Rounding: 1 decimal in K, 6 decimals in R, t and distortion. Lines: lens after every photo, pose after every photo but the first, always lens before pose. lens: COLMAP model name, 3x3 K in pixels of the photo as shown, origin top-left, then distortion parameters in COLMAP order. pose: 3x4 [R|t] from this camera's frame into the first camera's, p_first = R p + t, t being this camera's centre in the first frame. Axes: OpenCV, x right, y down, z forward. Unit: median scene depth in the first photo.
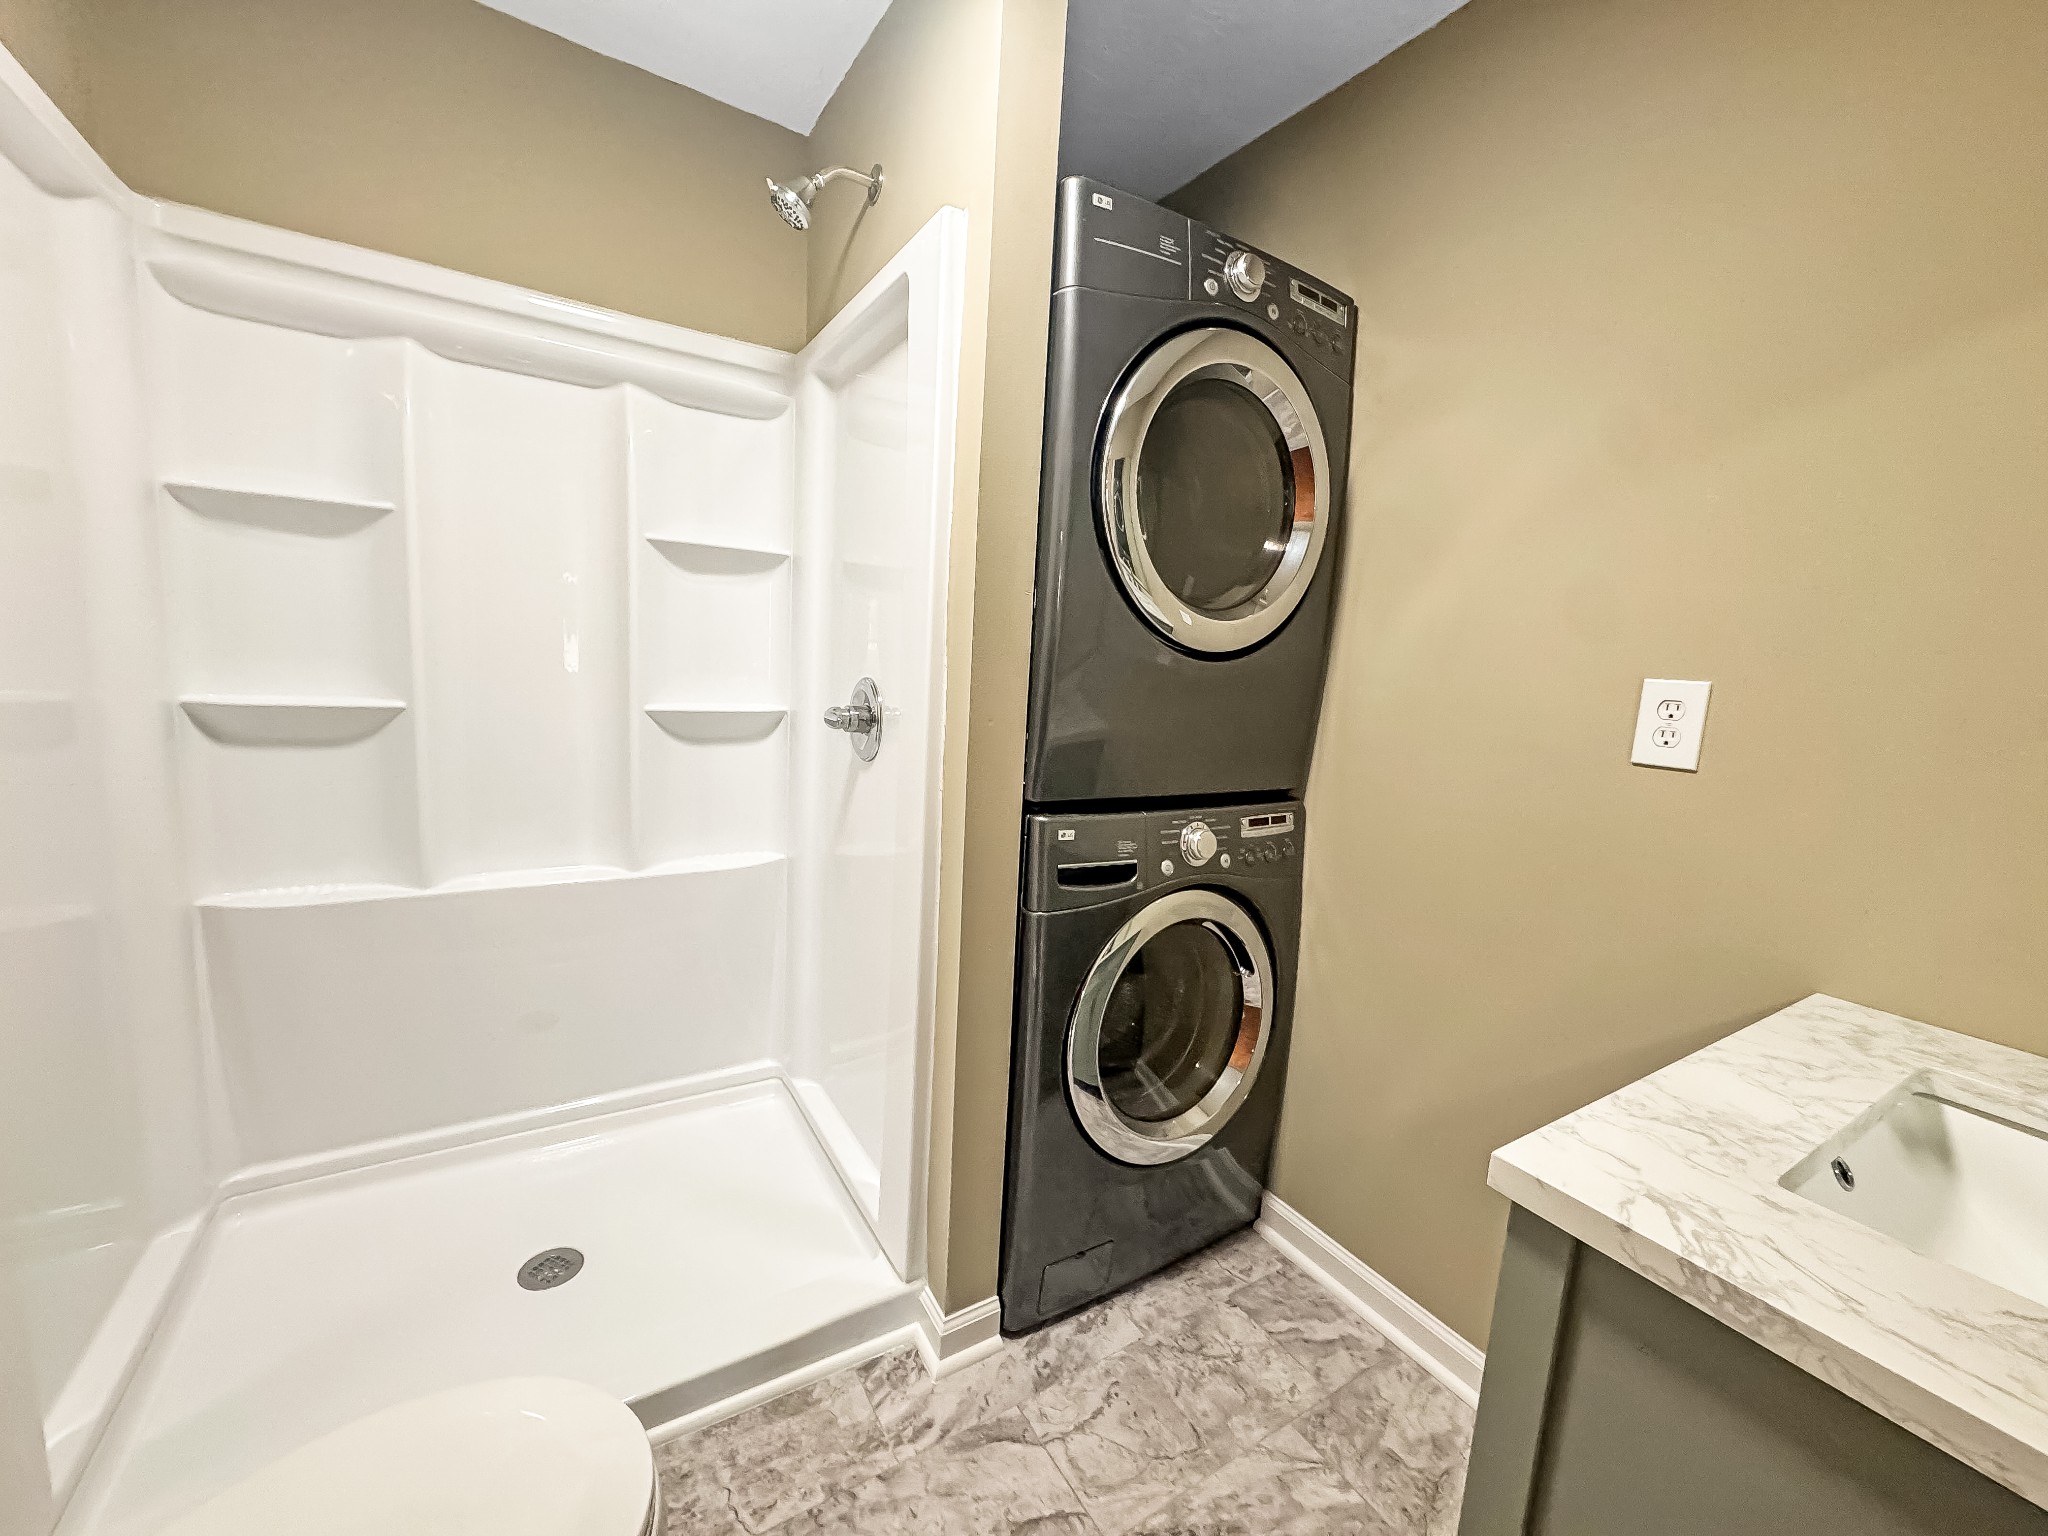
lens RADIAL K [[812.5, 0, 1013.1], [0, 812.5, 766.9], [0, 0, 1]] dist [-0.000543, 0.000233]
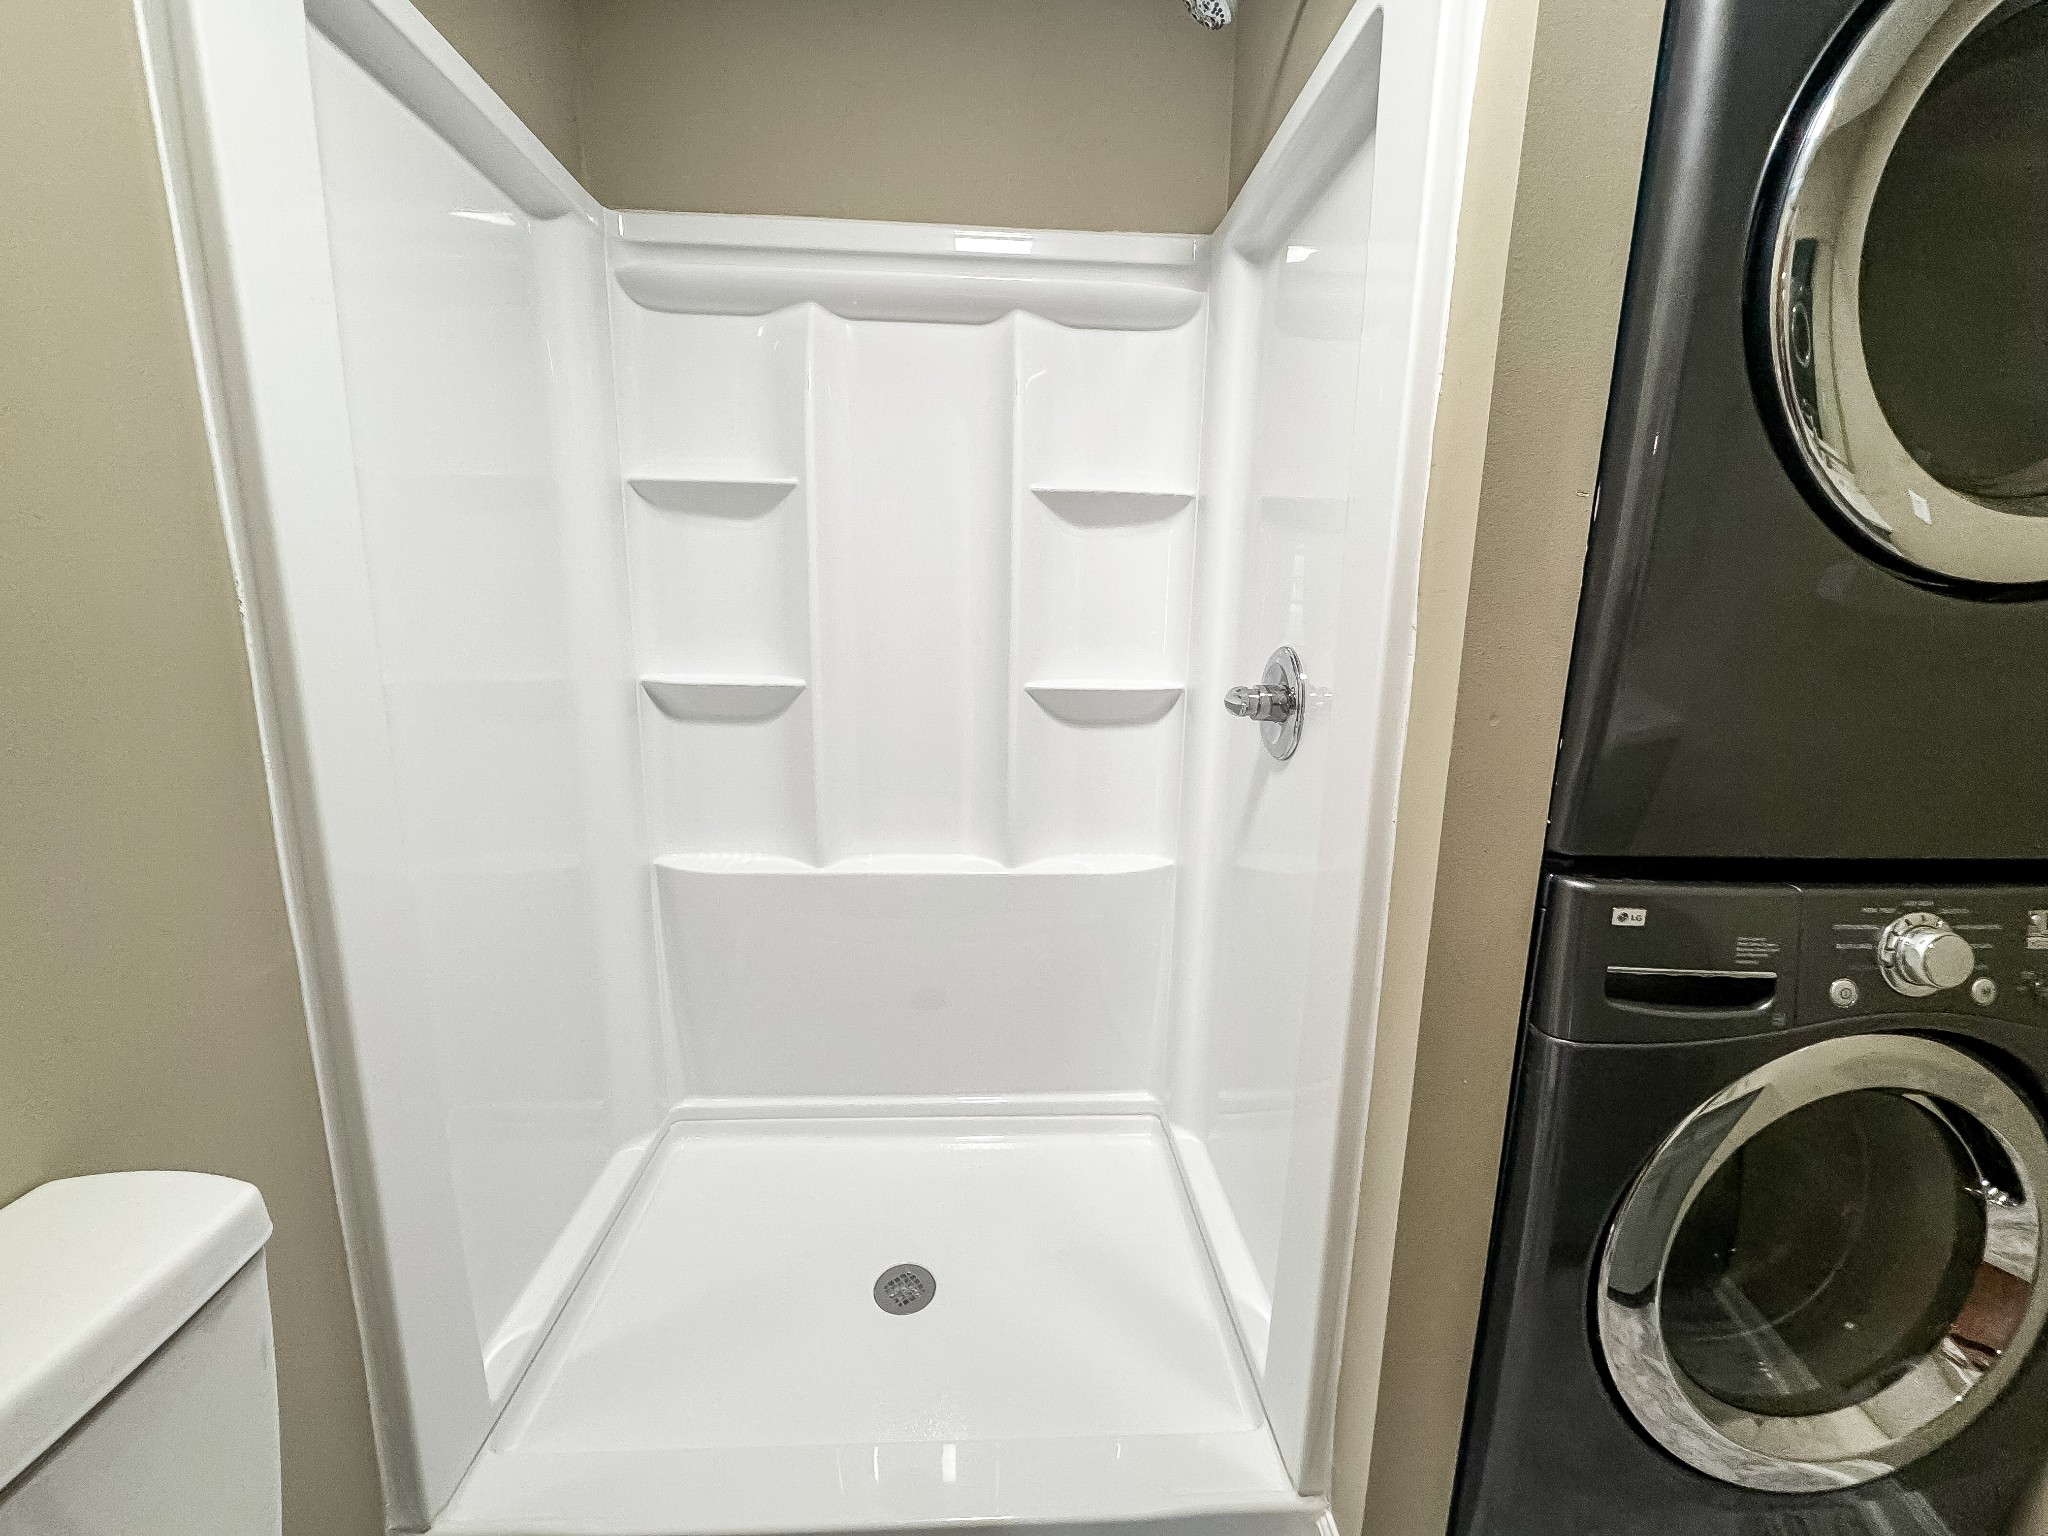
lens RADIAL K [[805.4, 0, 1024.0], [0, 805.4, 768.0], [0, 0, 1]] dist [-0.001501, 0.002419]
pose [[0.881779, 0.052665, -0.468714, -0.043676], [-0.032809, 0.998188, 0.050434, -0.031494], [0.470521, -0.029093, 0.881909, 0.256191]]
